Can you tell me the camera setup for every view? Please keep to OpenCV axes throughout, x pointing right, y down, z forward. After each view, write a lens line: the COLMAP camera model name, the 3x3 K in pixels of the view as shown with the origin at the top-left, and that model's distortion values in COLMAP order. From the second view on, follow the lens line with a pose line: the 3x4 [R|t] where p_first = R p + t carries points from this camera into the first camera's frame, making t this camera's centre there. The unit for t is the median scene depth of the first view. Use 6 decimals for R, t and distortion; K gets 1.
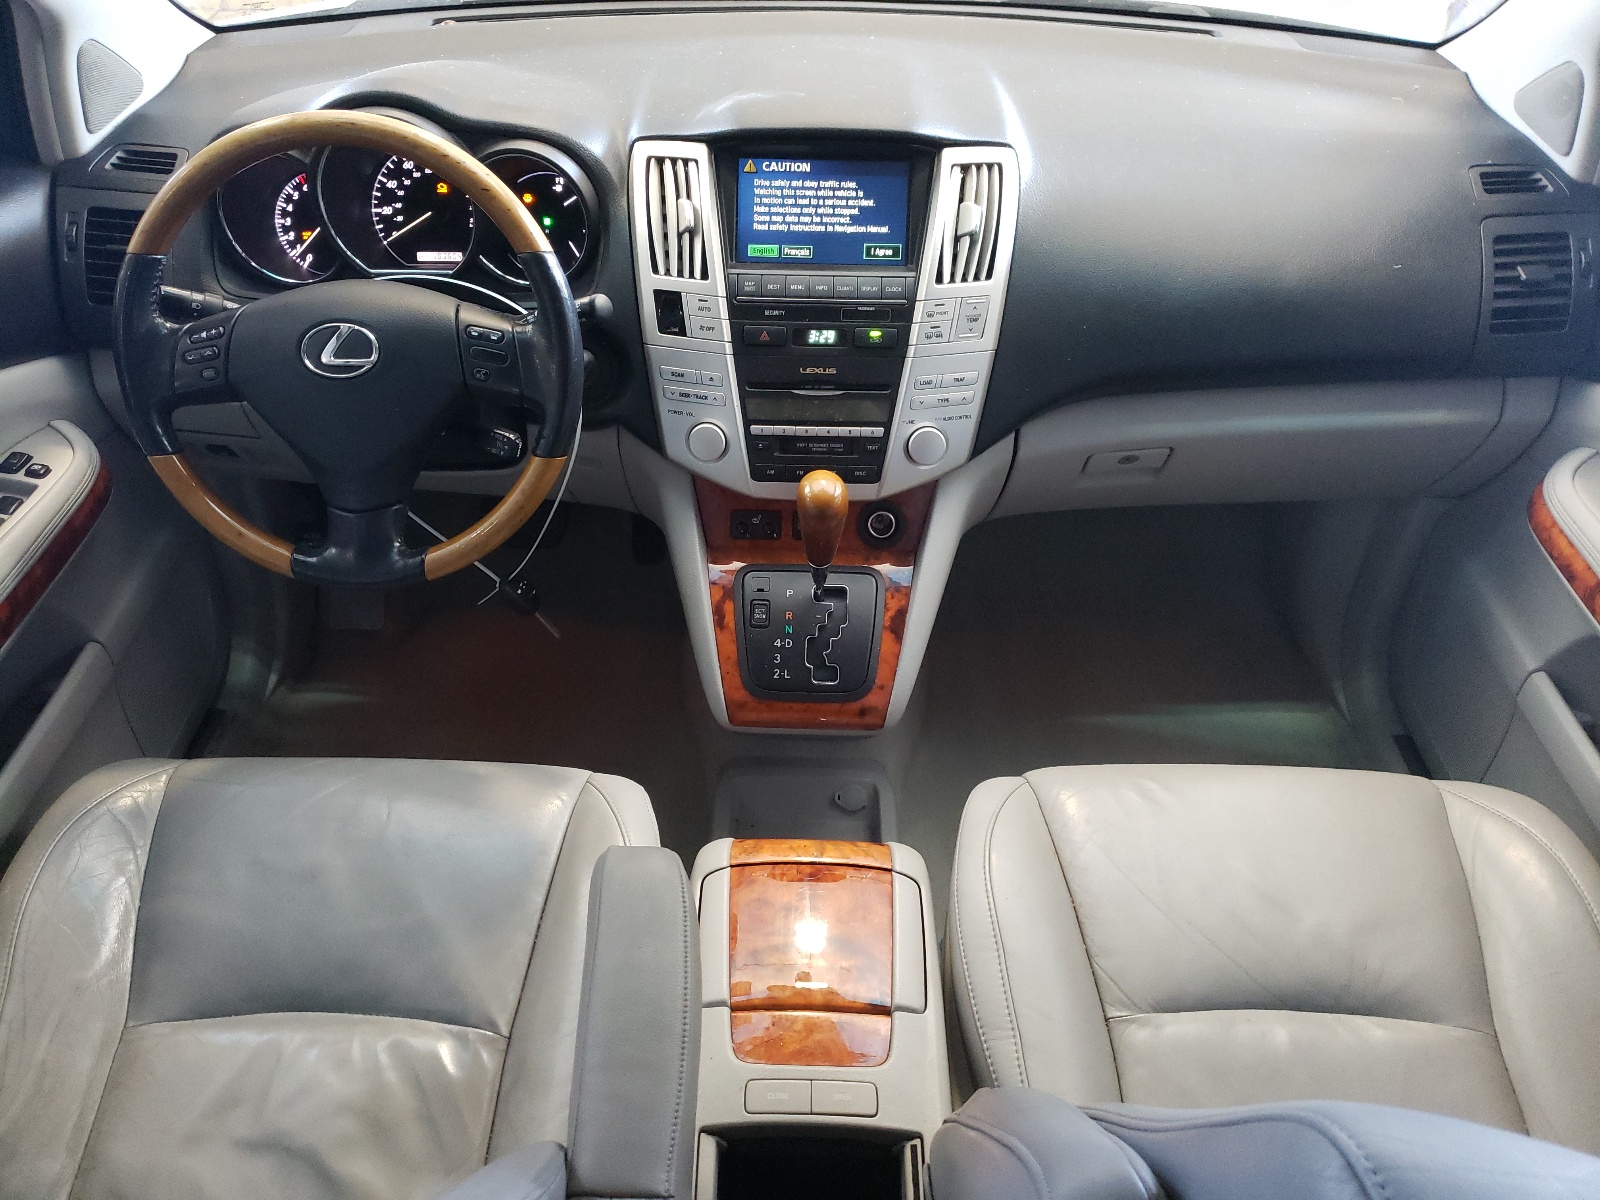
lens RADIAL K [[1218.8, 0, 799.6], [0, 1218.8, 599.1], [0, 0, 1]] dist [-0.010164, -0.005169]
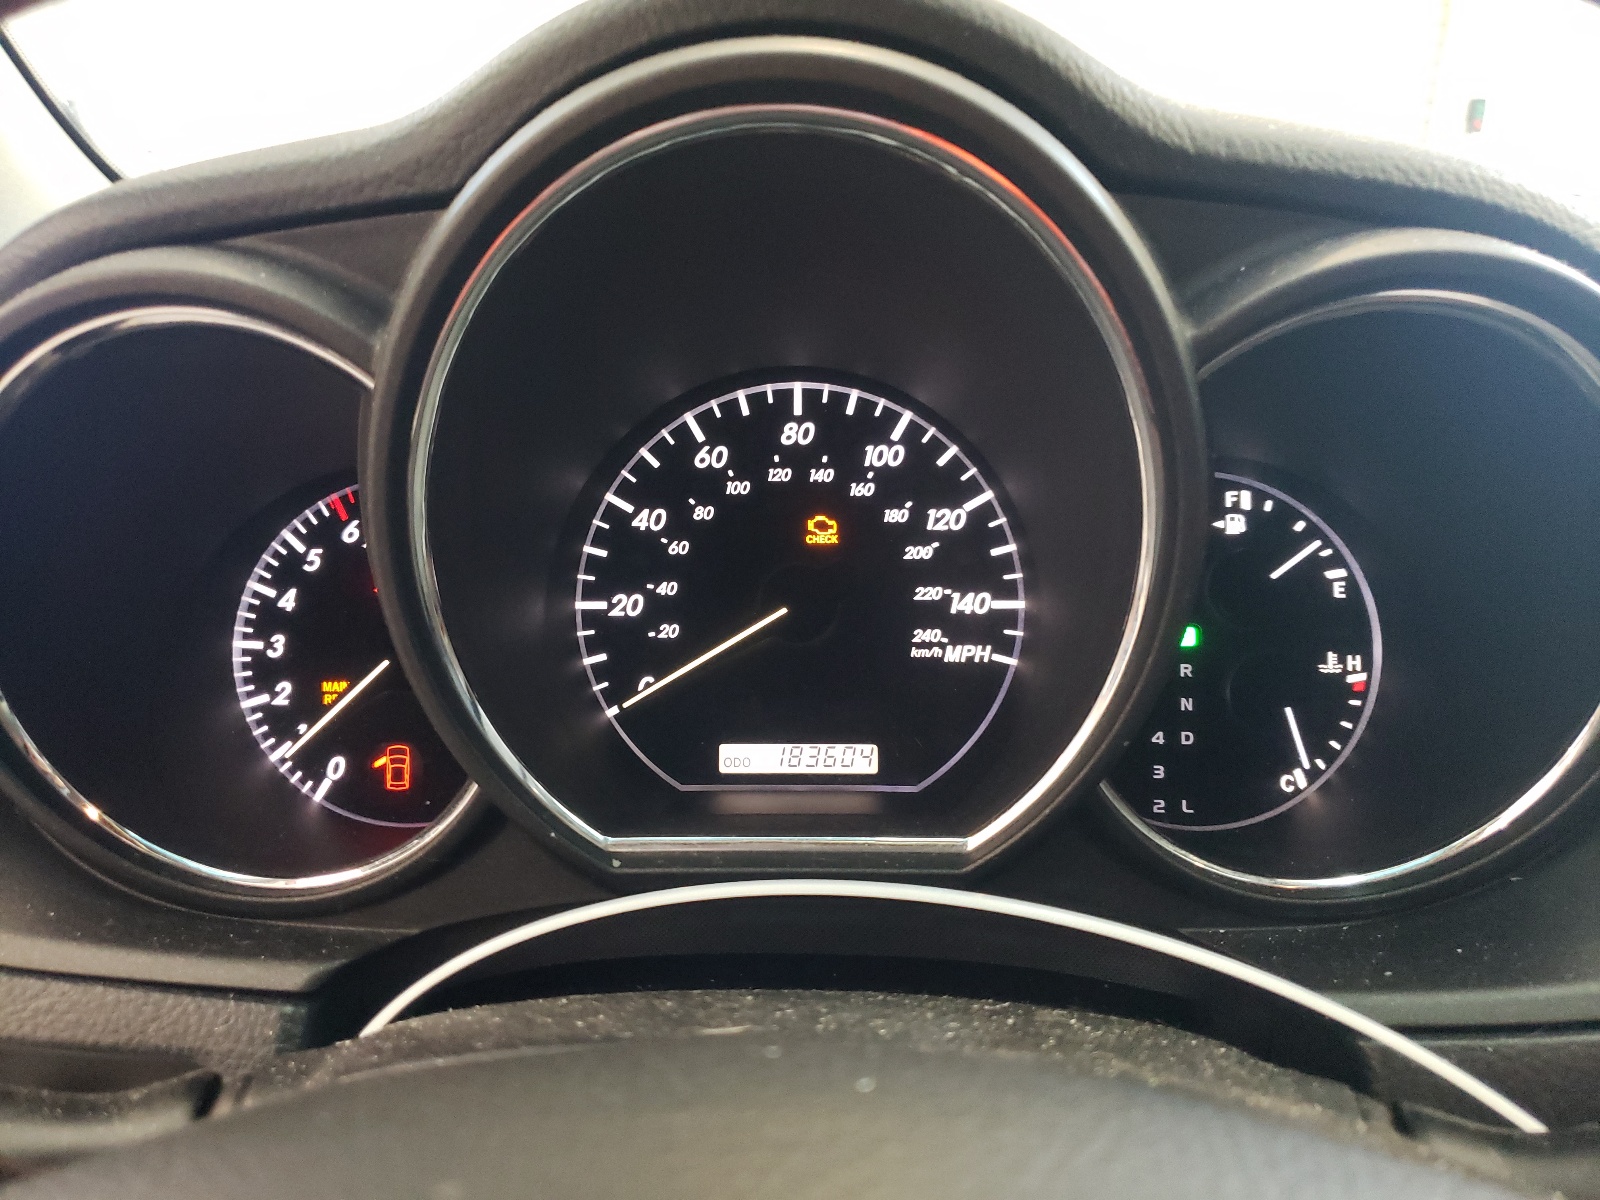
lens RADIAL K [[1218.8, 0, 799.8], [0, 1218.8, 602.4], [0, 0, 1]] dist [-0.010164, -0.005169]
pose [[0.999825, -0.012434, 0.014007, -0.301745], [0.016382, 0.943053, -0.332238, -0.223411], [-0.009078, 0.332409, 0.943092, 0.725915]]
